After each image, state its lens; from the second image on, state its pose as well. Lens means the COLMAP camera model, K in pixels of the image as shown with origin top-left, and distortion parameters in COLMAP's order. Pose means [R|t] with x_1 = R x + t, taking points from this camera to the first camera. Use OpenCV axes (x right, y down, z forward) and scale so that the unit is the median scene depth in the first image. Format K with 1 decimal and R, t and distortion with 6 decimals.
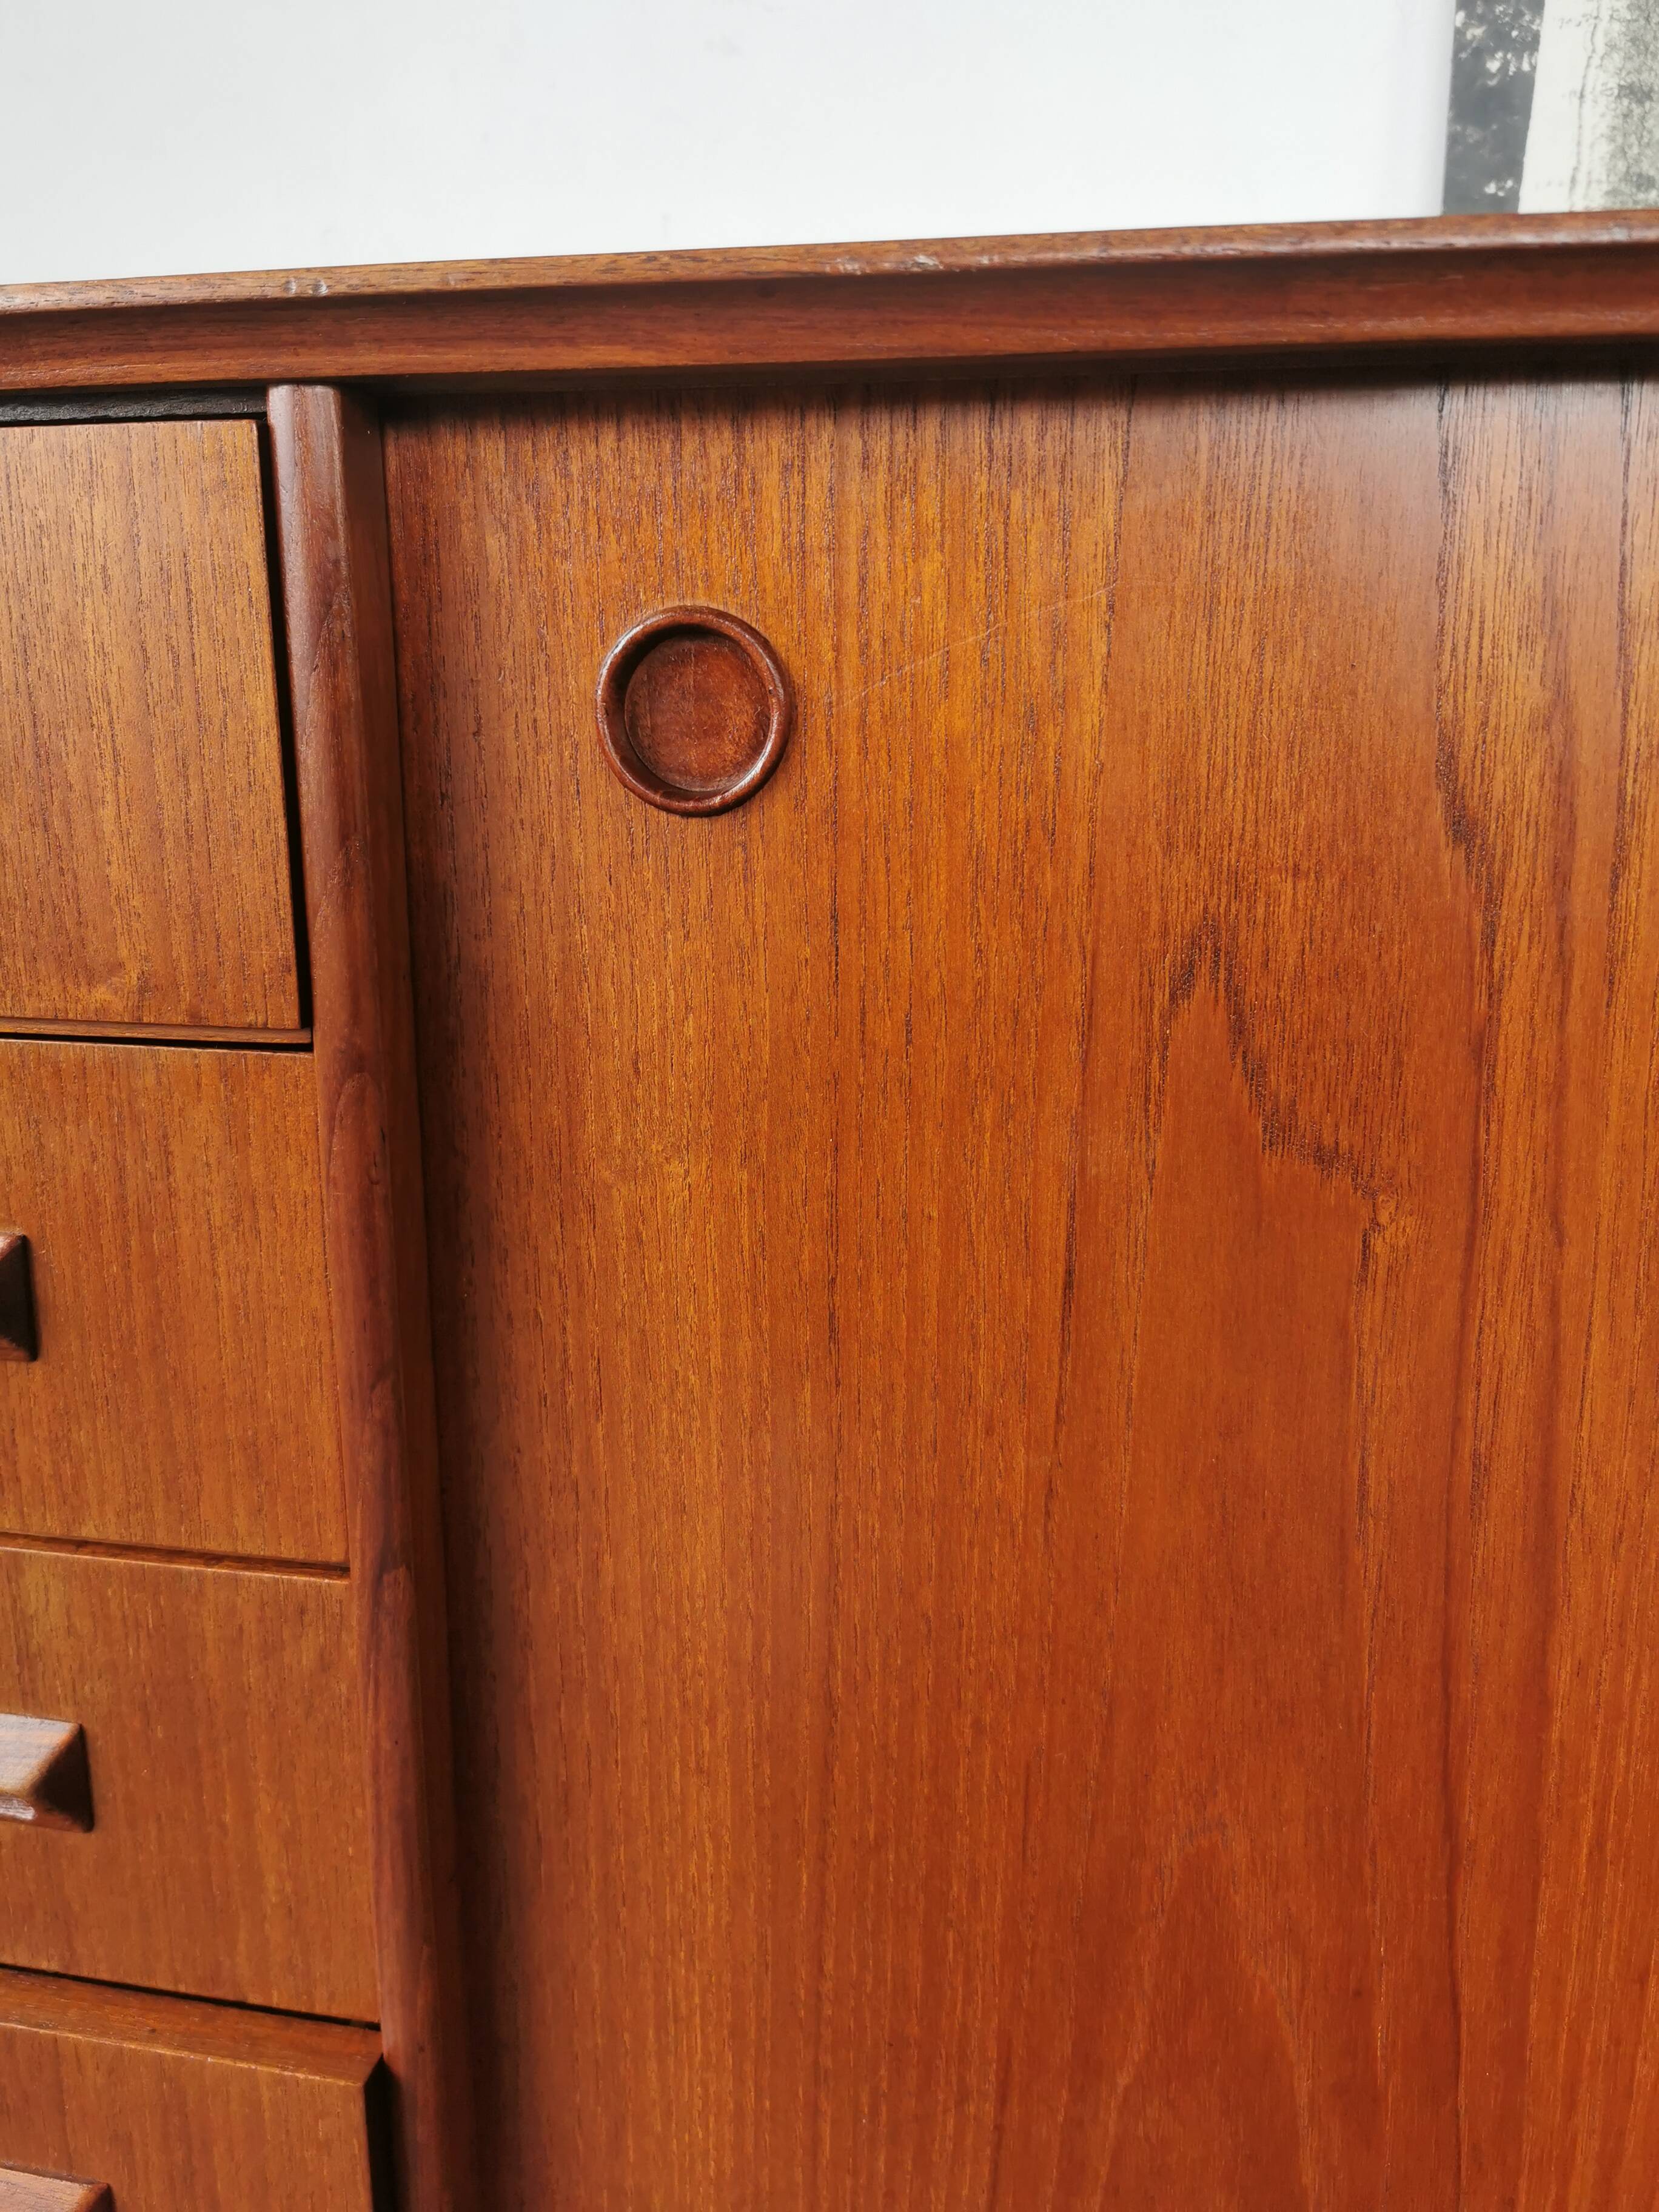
lens RADIAL K [[1723.3, 0, 847.6], [0, 1723.3, 1075.0], [0, 0, 1]] dist [0.052865, -0.083780]
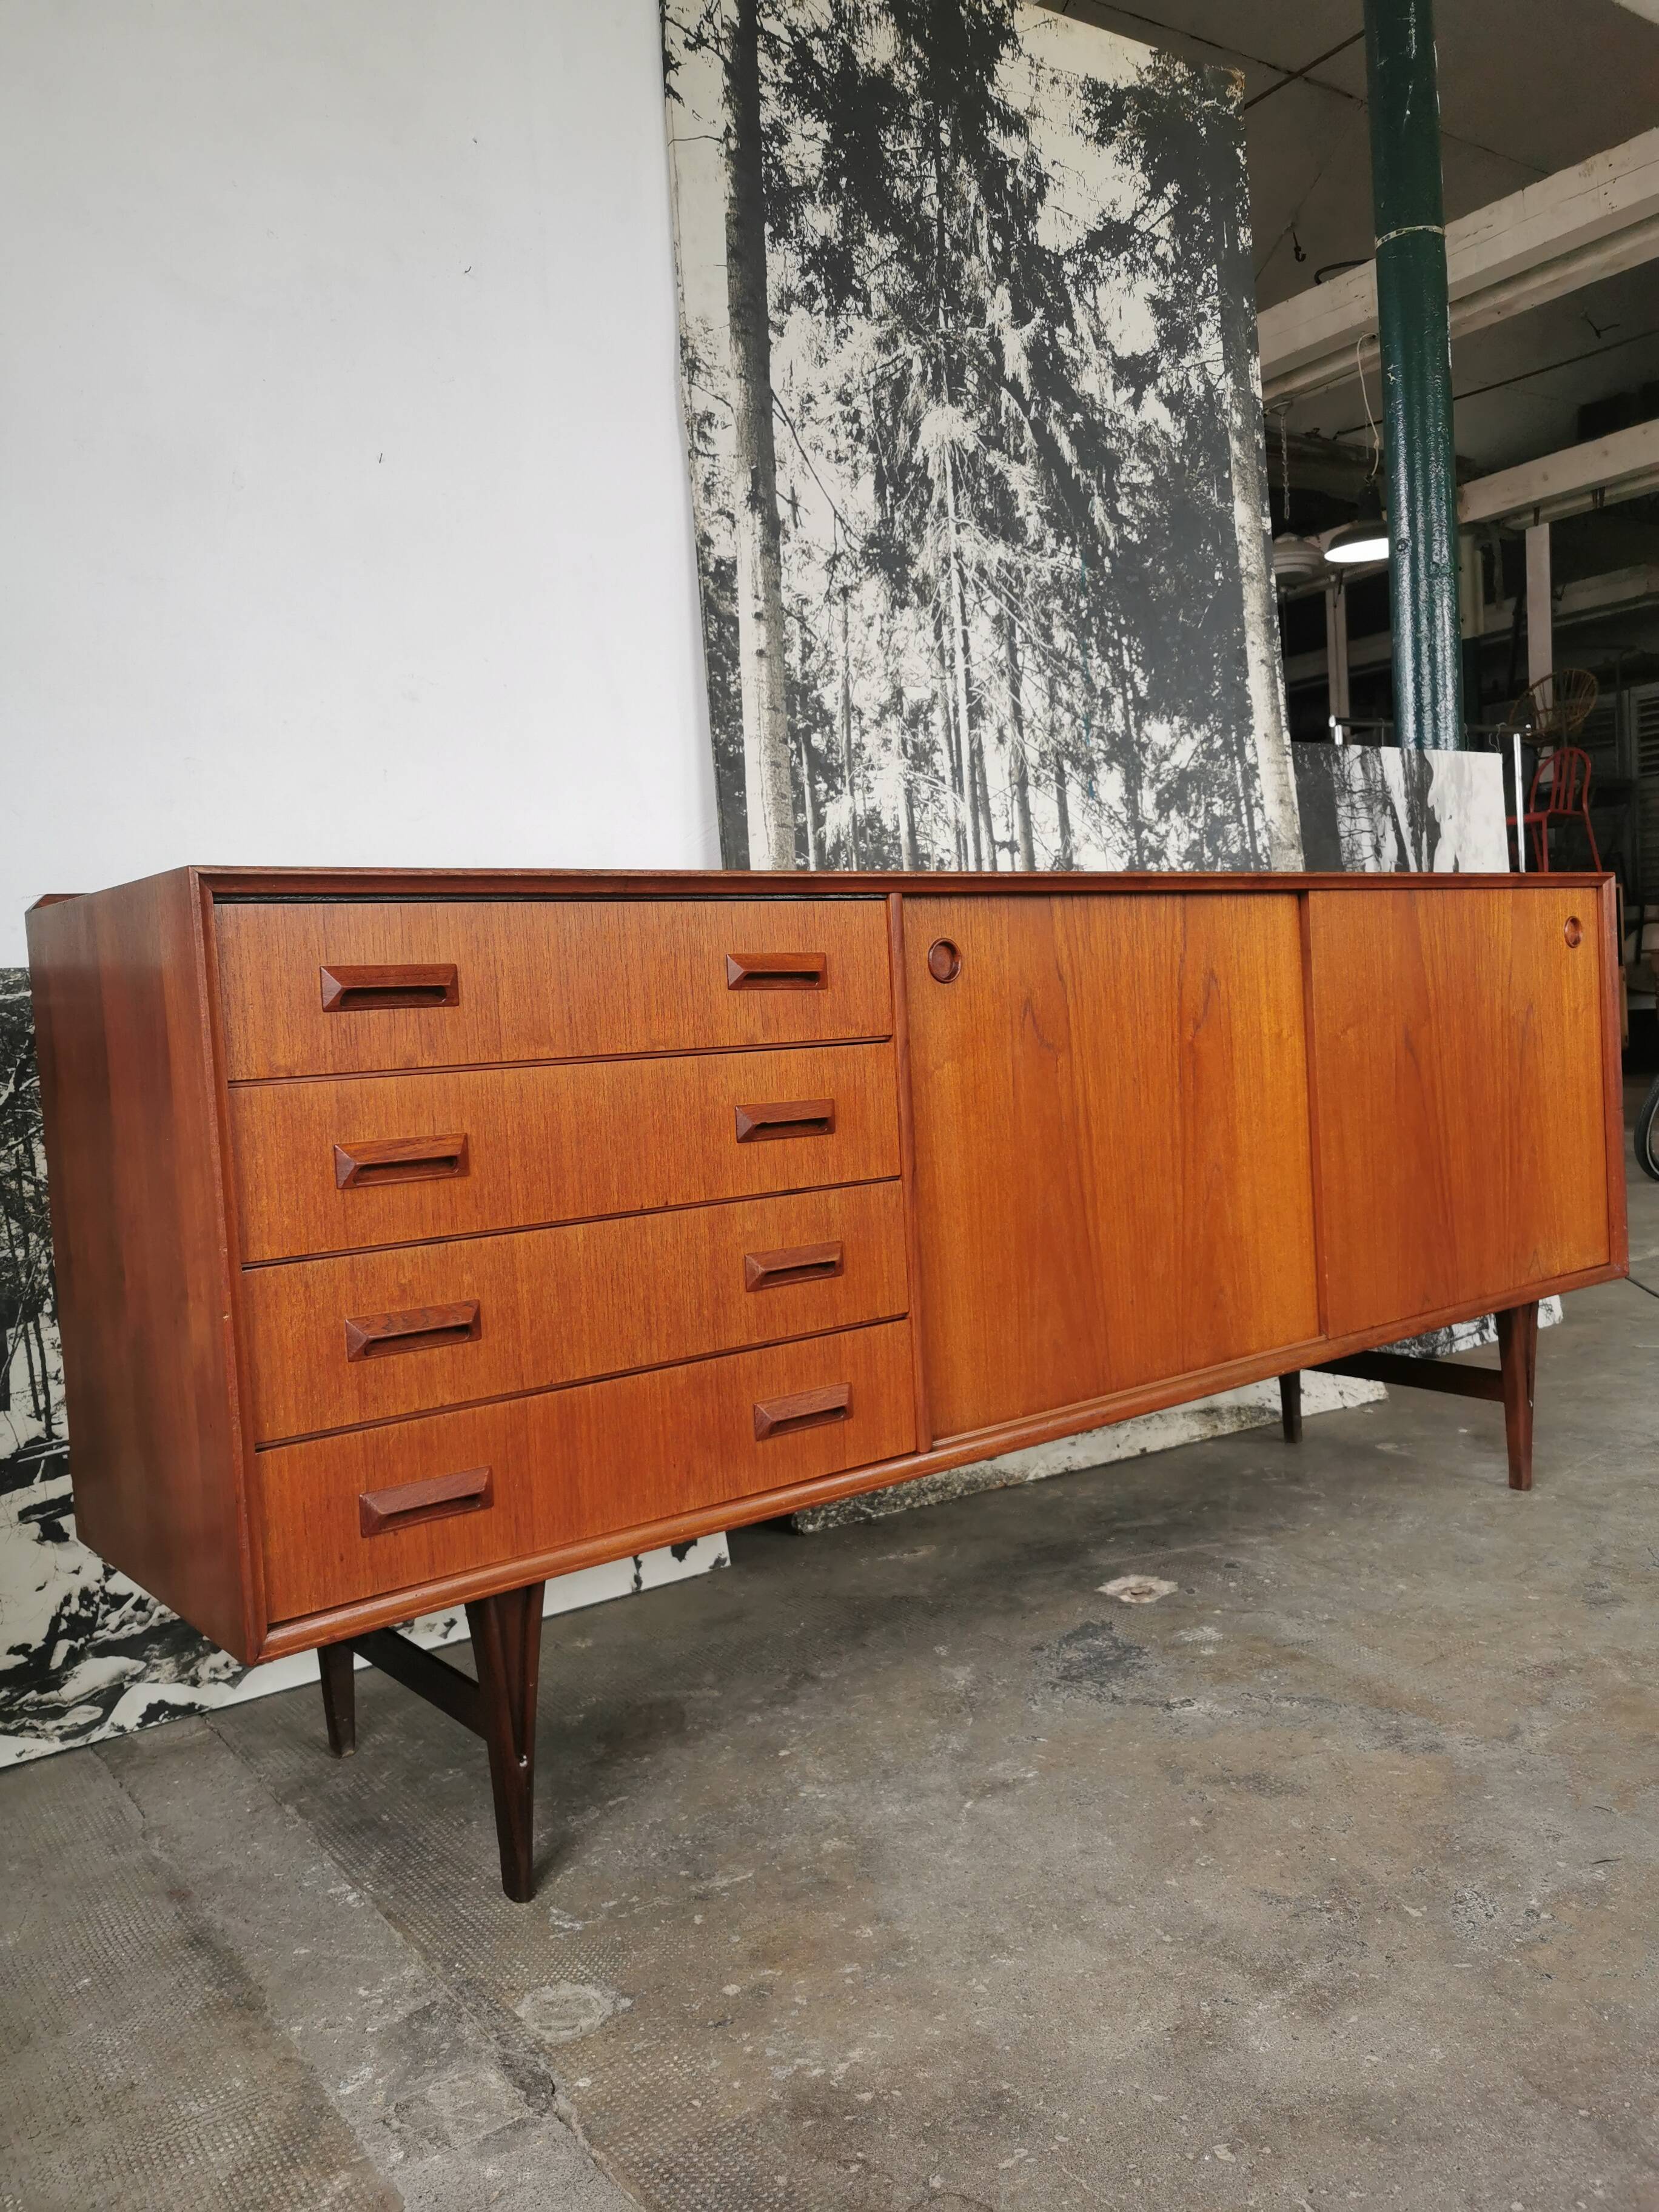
lens RADIAL K [[1723.3, 0, 845.2], [0, 1723.3, 1080.7], [0, 0, 1]] dist [0.052865, -0.083780]
pose [[0.649987, -0.071738, 0.756552, -3.280139], [0.228504, 0.967914, -0.104539, 0.451336], [-0.724777, 0.240824, 0.645524, -1.467579]]
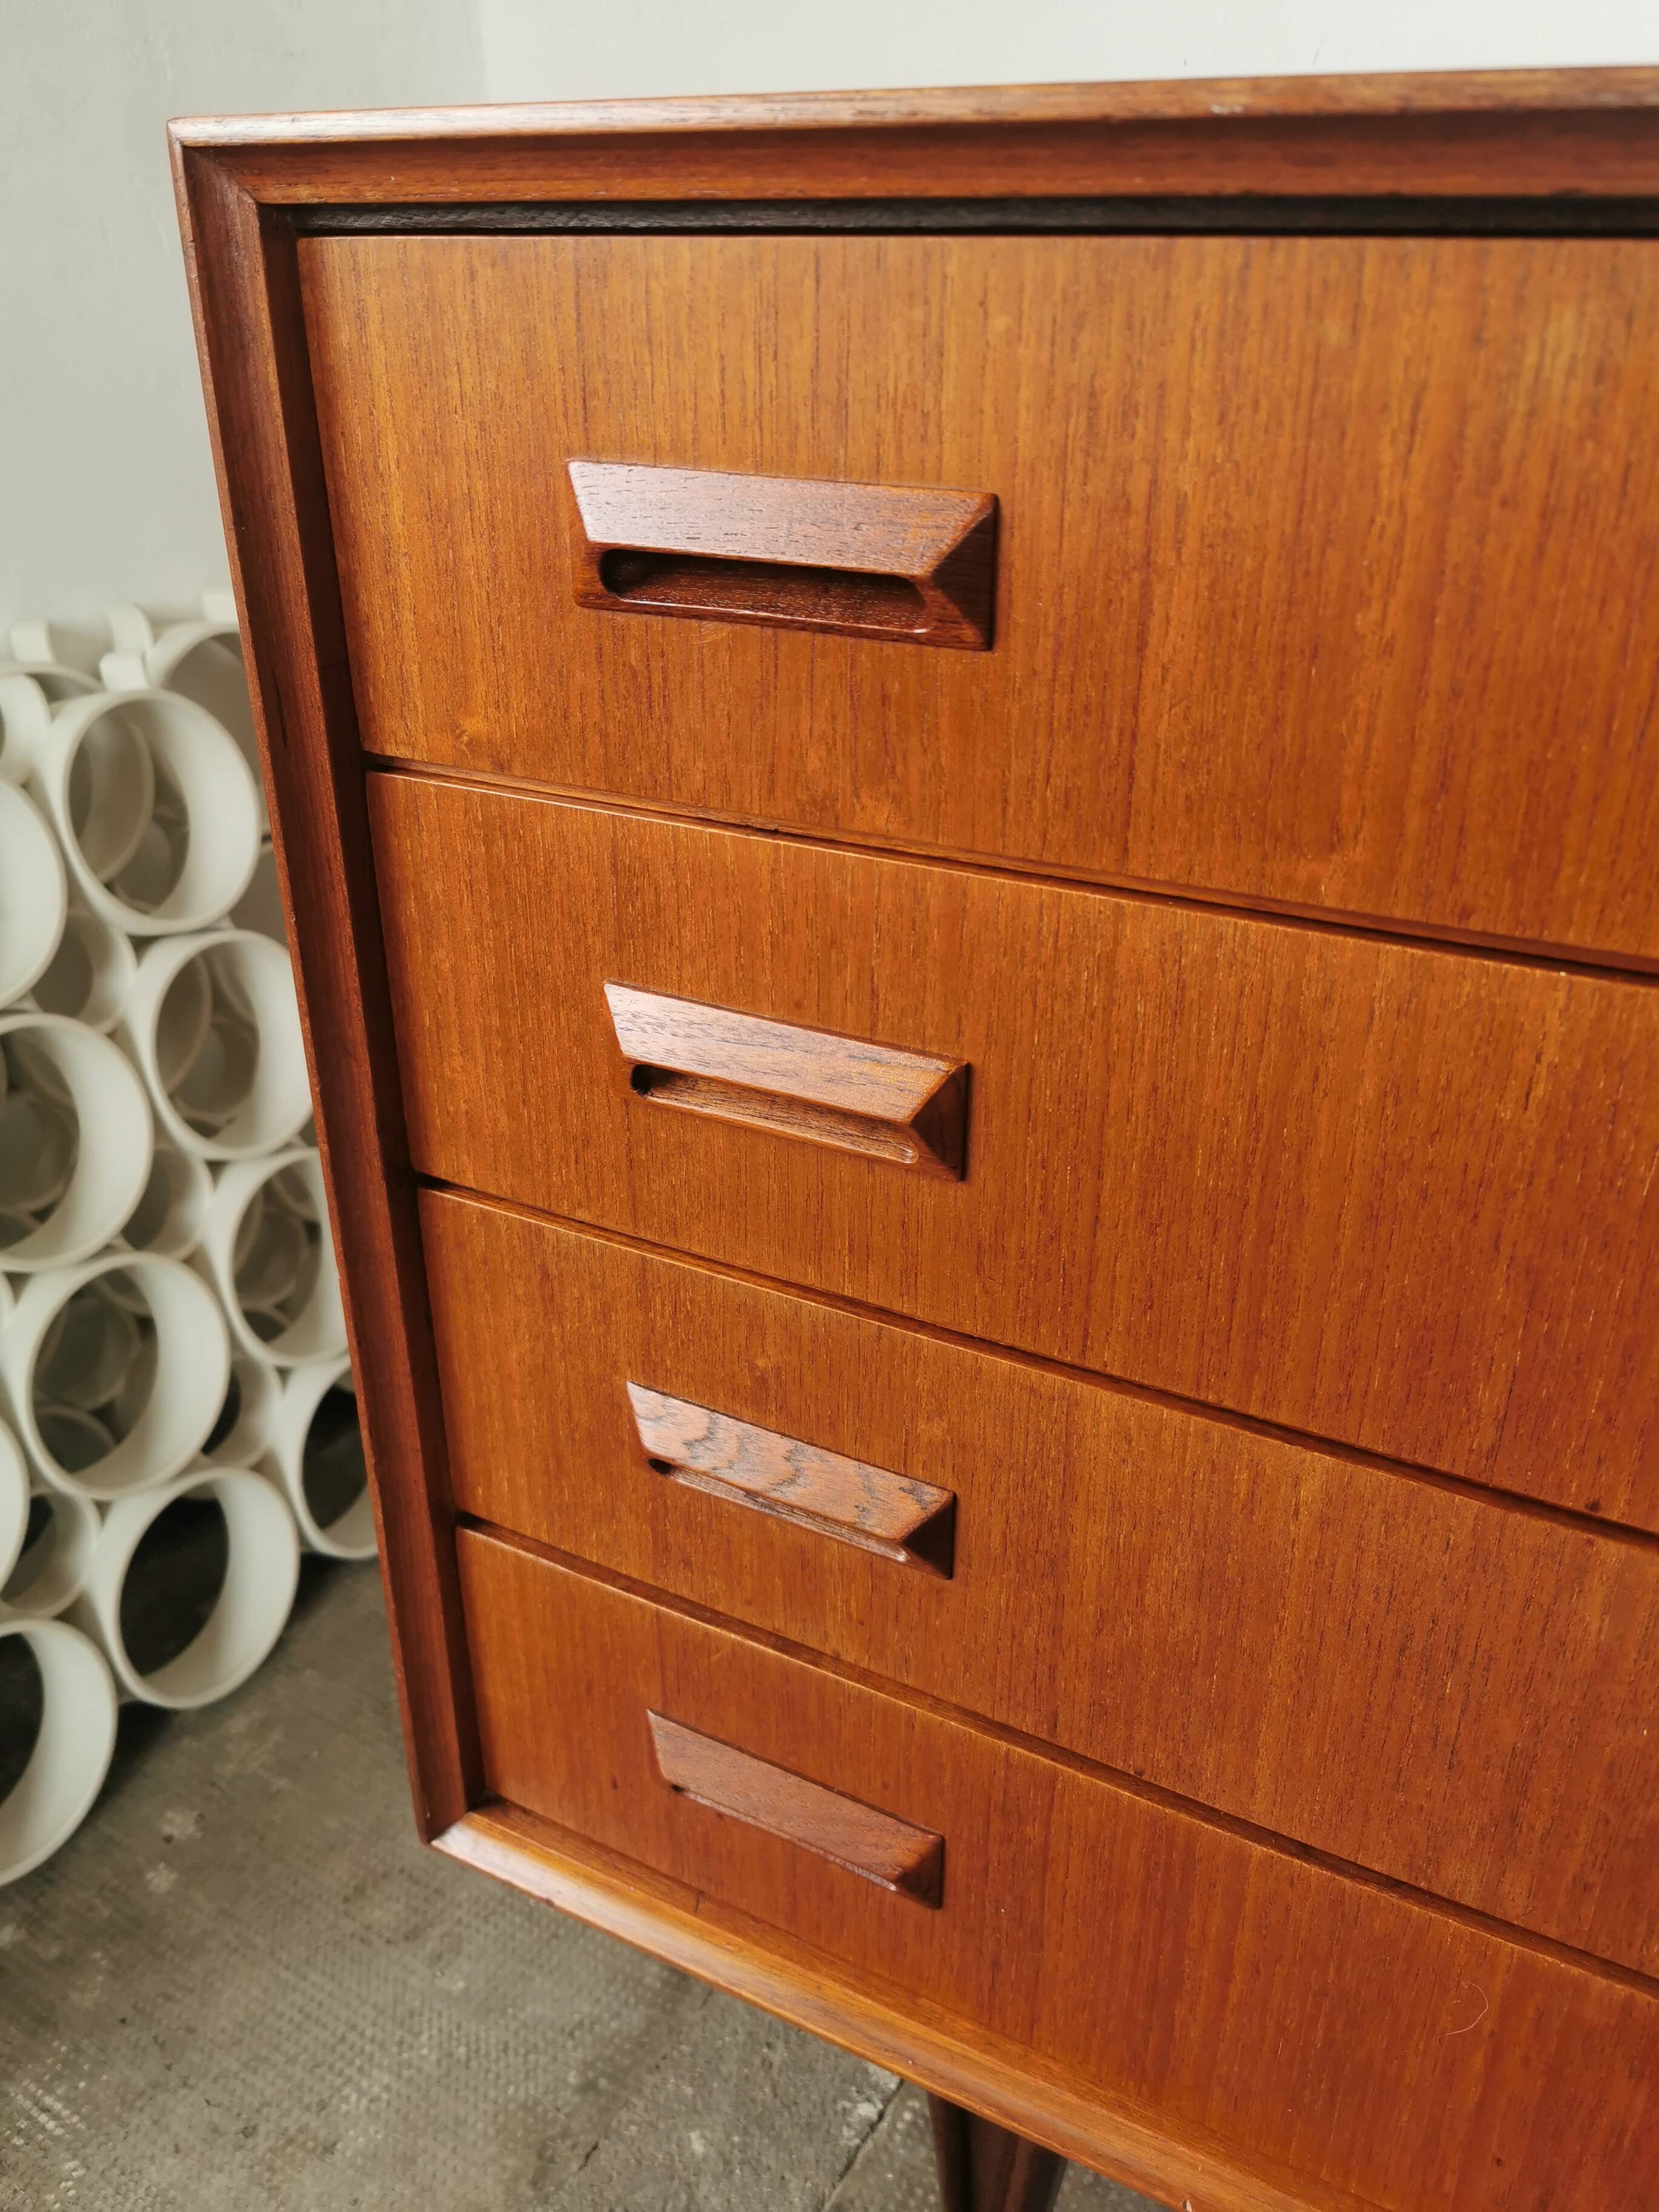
lens RADIAL K [[1723.3, 0, 828.1], [0, 1723.3, 1099.7], [0, 0, 1]] dist [0.052865, -0.083780]
pose [[0.953565, 0.131882, -0.270778, -1.122685], [-0.067284, 0.969593, 0.235293, -0.159595], [0.293576, -0.206148, 0.933443, 0.169898]]
